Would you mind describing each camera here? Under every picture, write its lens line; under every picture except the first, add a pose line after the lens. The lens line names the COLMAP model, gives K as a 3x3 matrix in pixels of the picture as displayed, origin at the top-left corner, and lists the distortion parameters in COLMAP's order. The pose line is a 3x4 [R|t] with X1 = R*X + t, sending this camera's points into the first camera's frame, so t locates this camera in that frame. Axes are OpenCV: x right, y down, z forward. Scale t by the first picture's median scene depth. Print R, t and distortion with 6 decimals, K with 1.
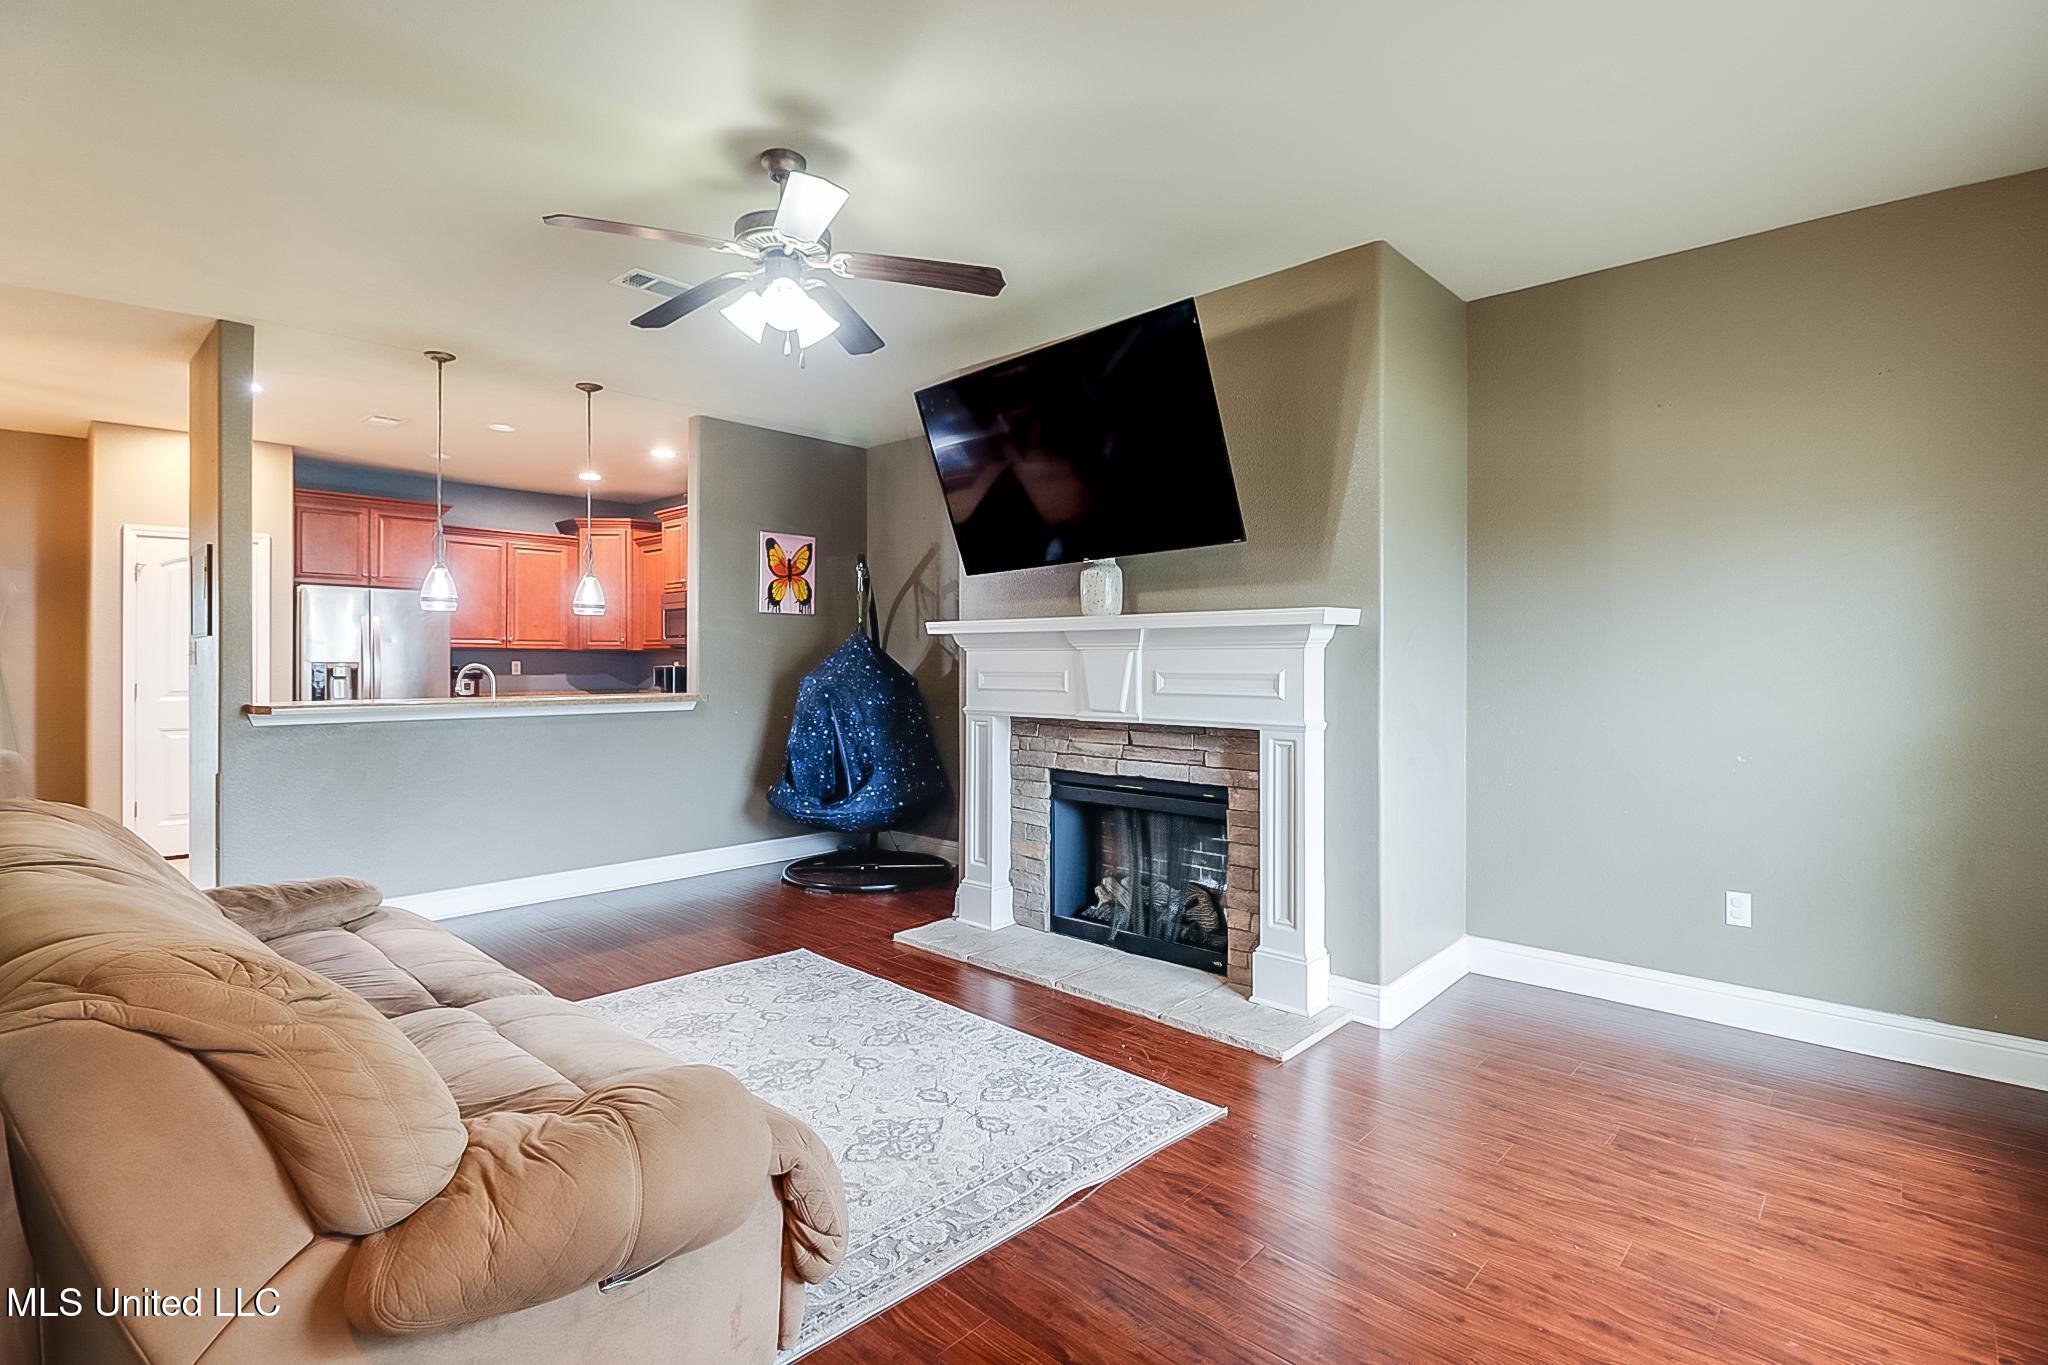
lens RADIAL K [[969.9, 0, 1015.8], [0, 969.9, 658.4], [0, 0, 1]] dist [0.002082, -0.012610]
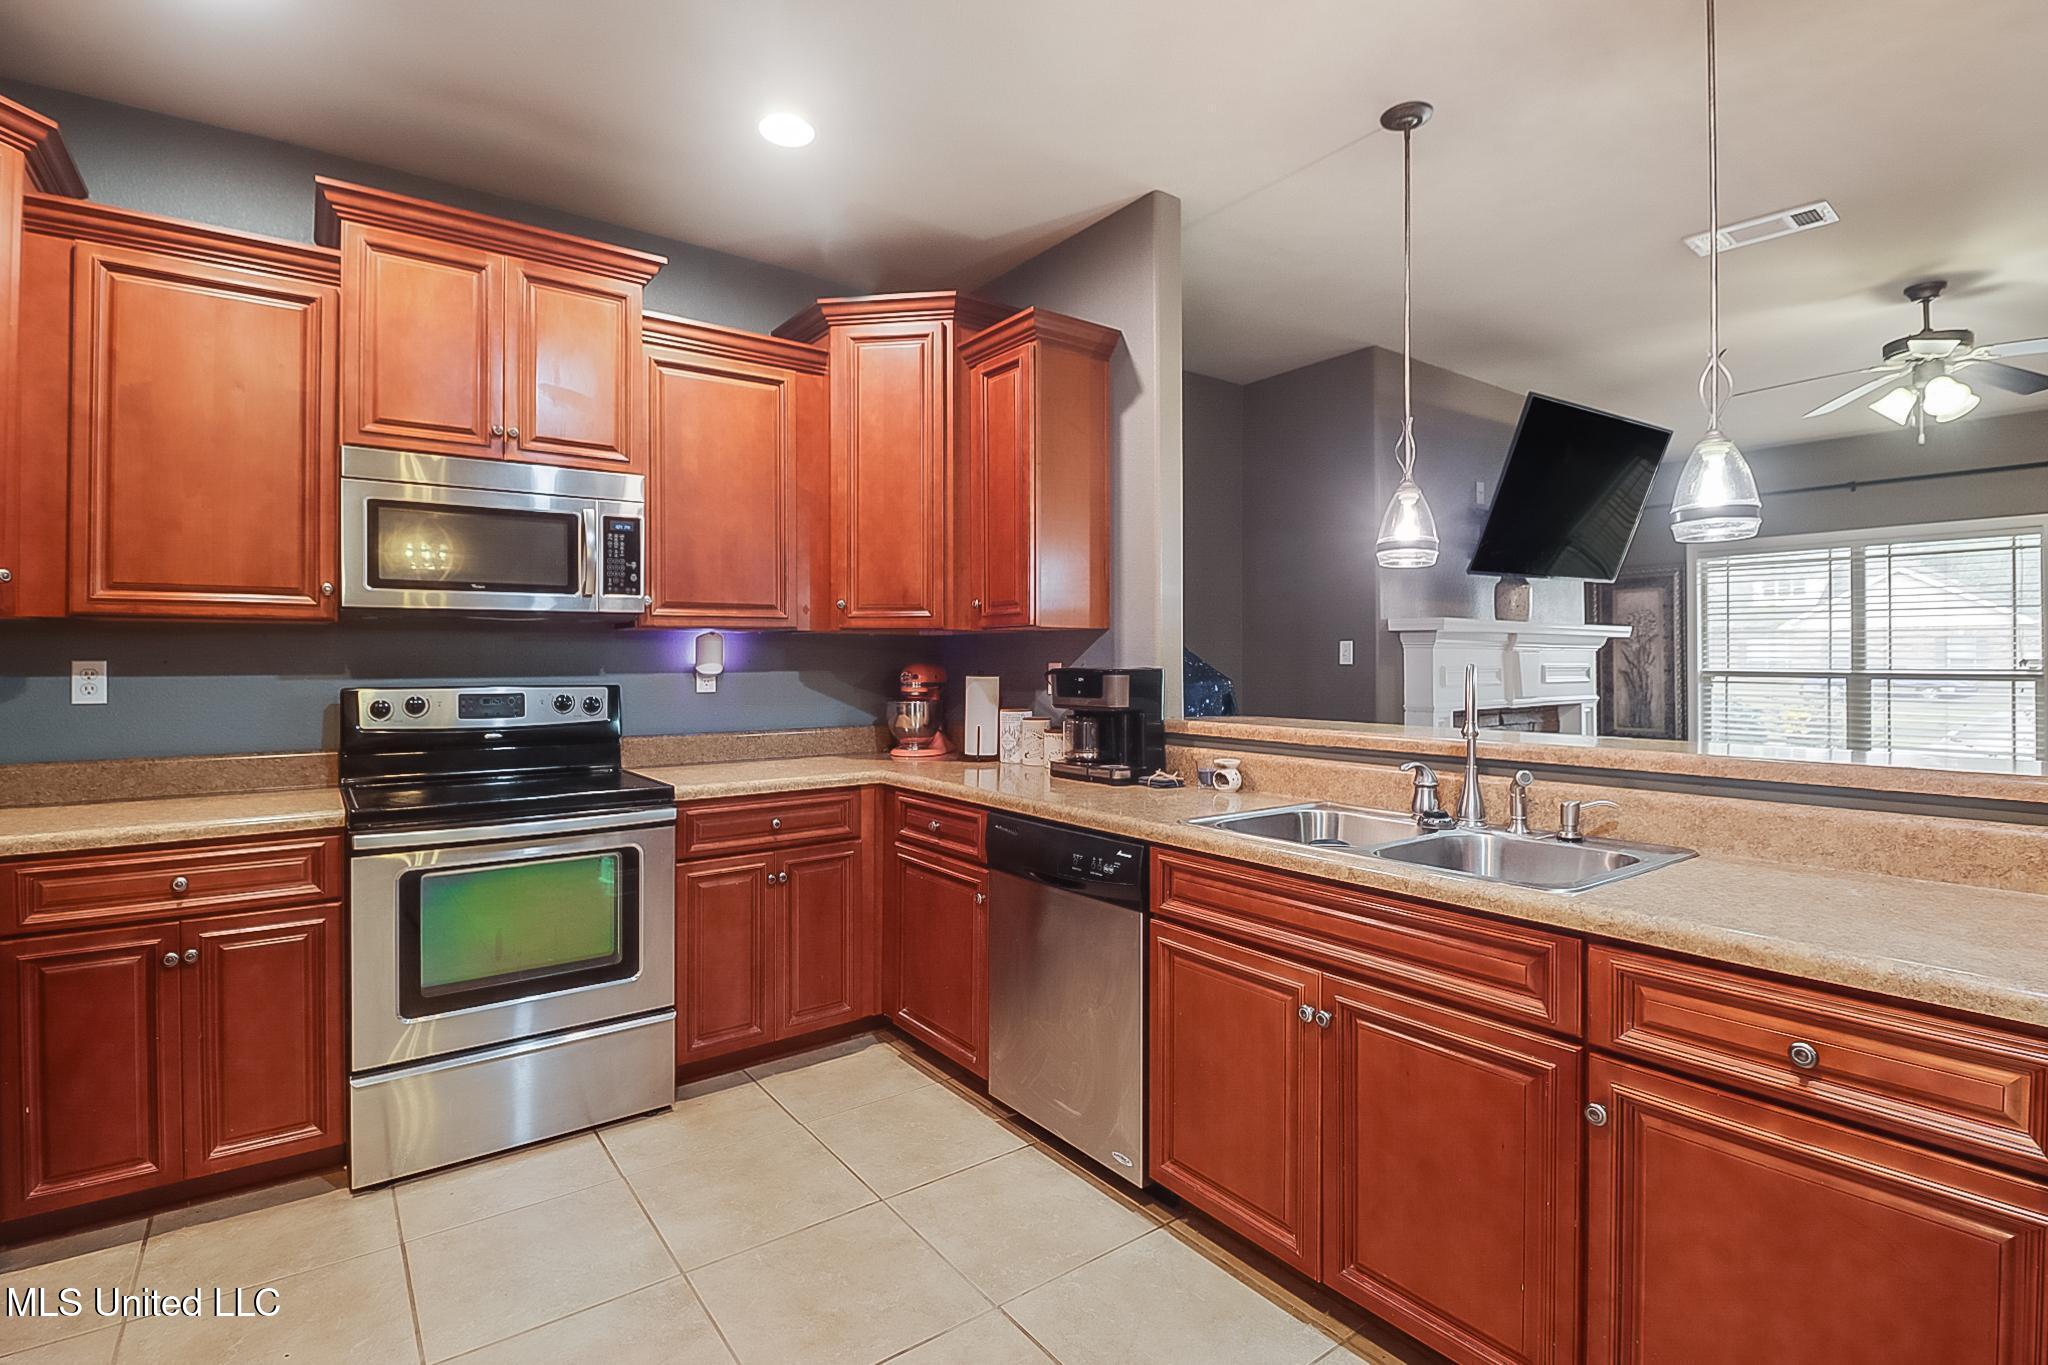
lens RADIAL K [[969.9, 0, 1015.8], [0, 969.9, 658.4], [0, 0, 1]] dist [0.002082, -0.012610]
pose [[0.163217, 0.001051, 0.986590, -1.242753], [-0.000868, 0.999999, -0.000922, 0.003477], [-0.986590, -0.000706, 0.163218, 1.430474]]
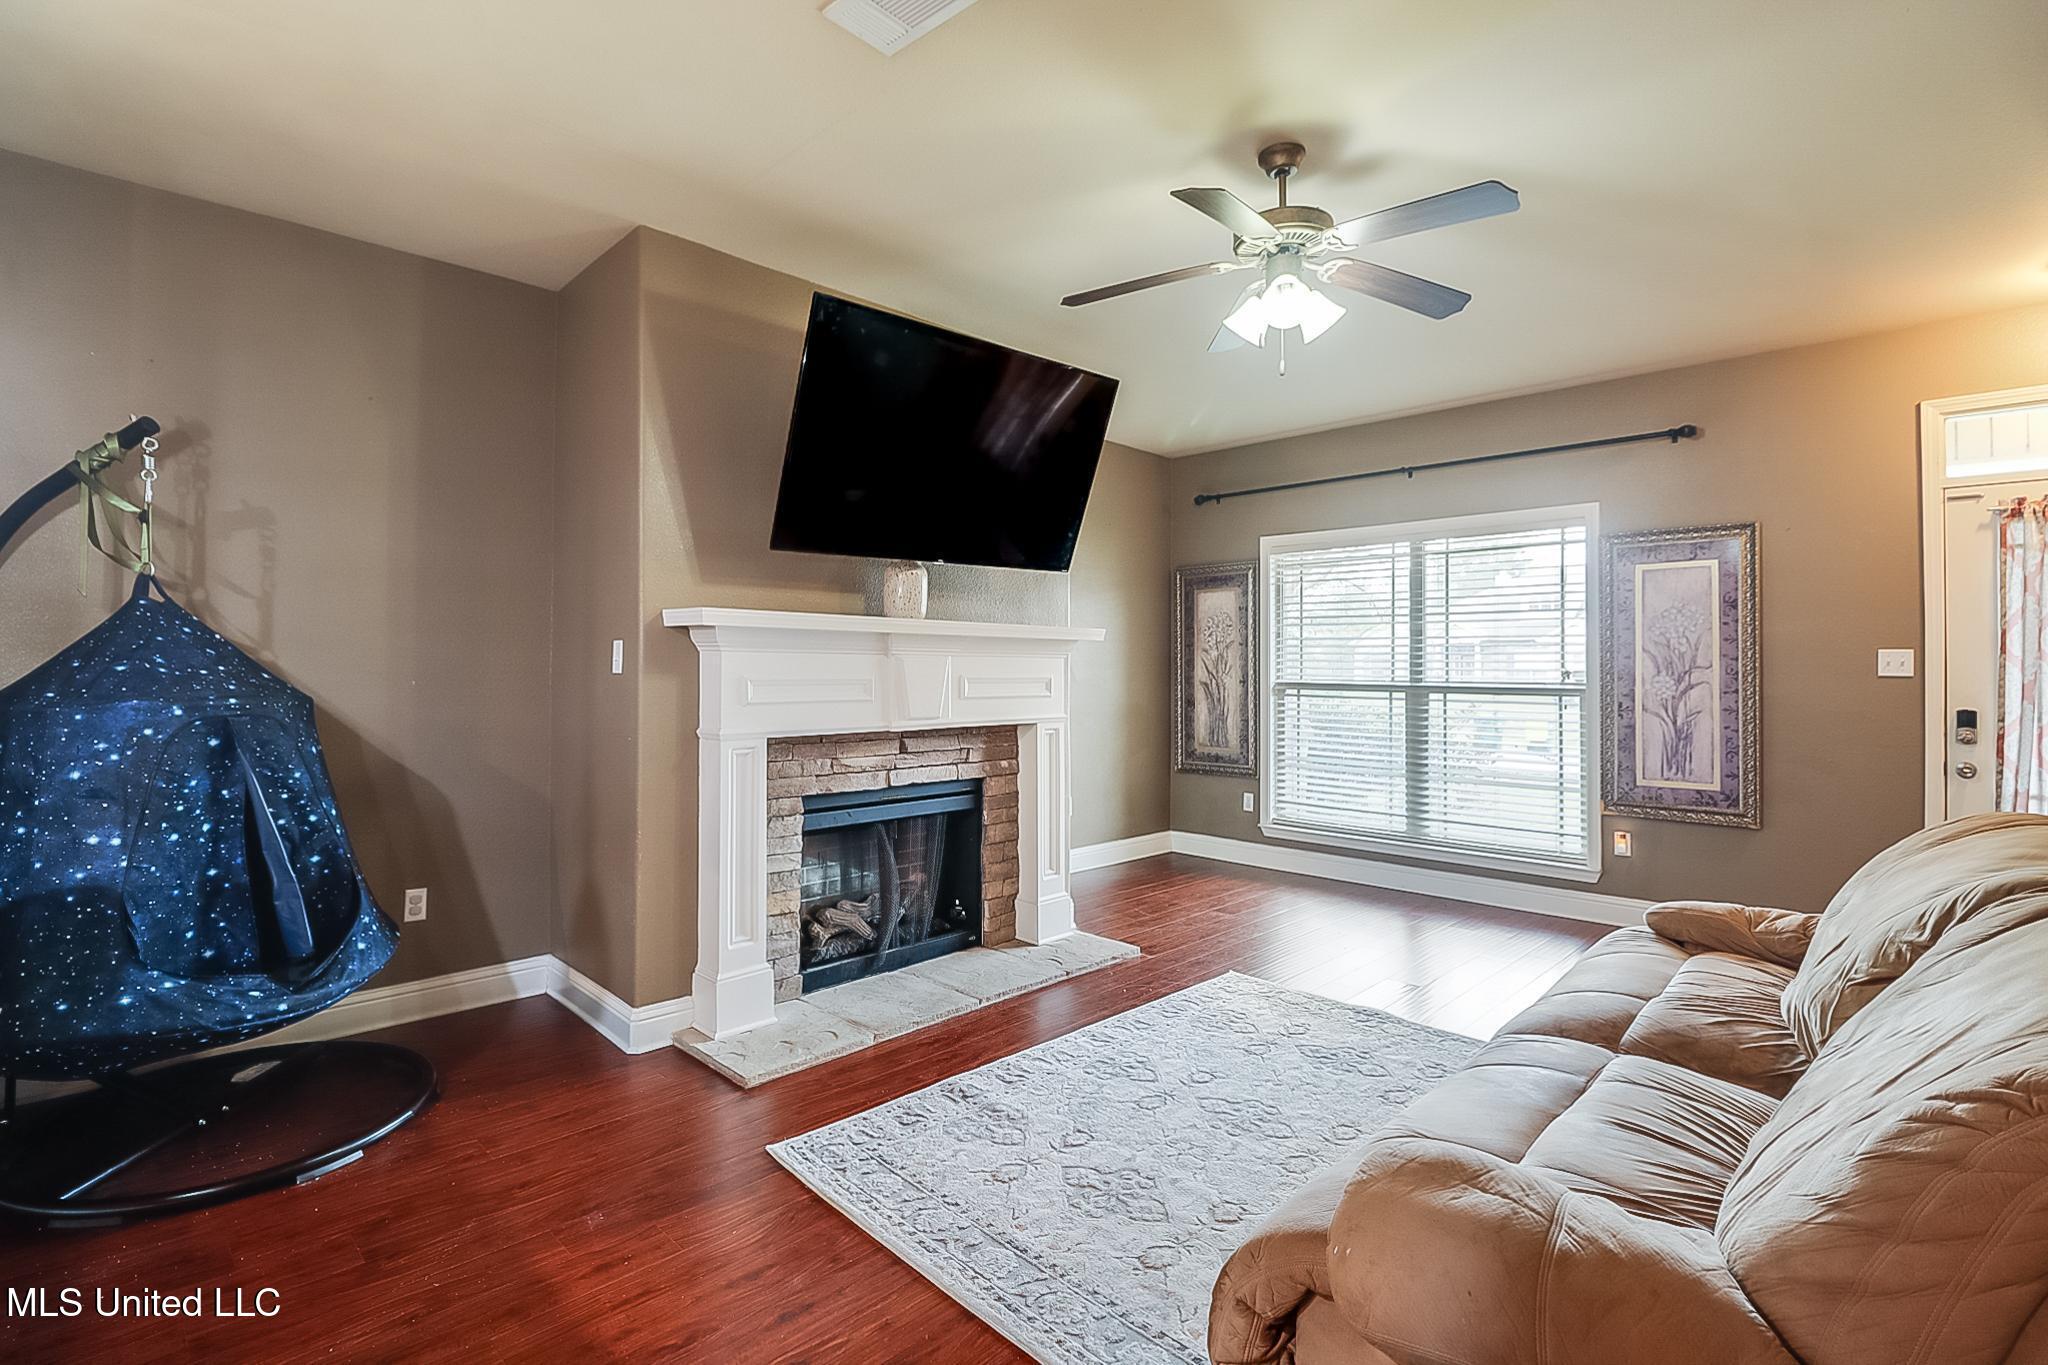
lens RADIAL K [[969.9, 0, 1015.8], [0, 969.9, 658.4], [0, 0, 1]] dist [0.002082, -0.012610]
pose [[0.016416, 0.009803, 0.999817, -0.857260], [-0.007669, 0.999924, -0.009678, 0.003351], [-0.999836, -0.007509, 0.016490, 0.880583]]
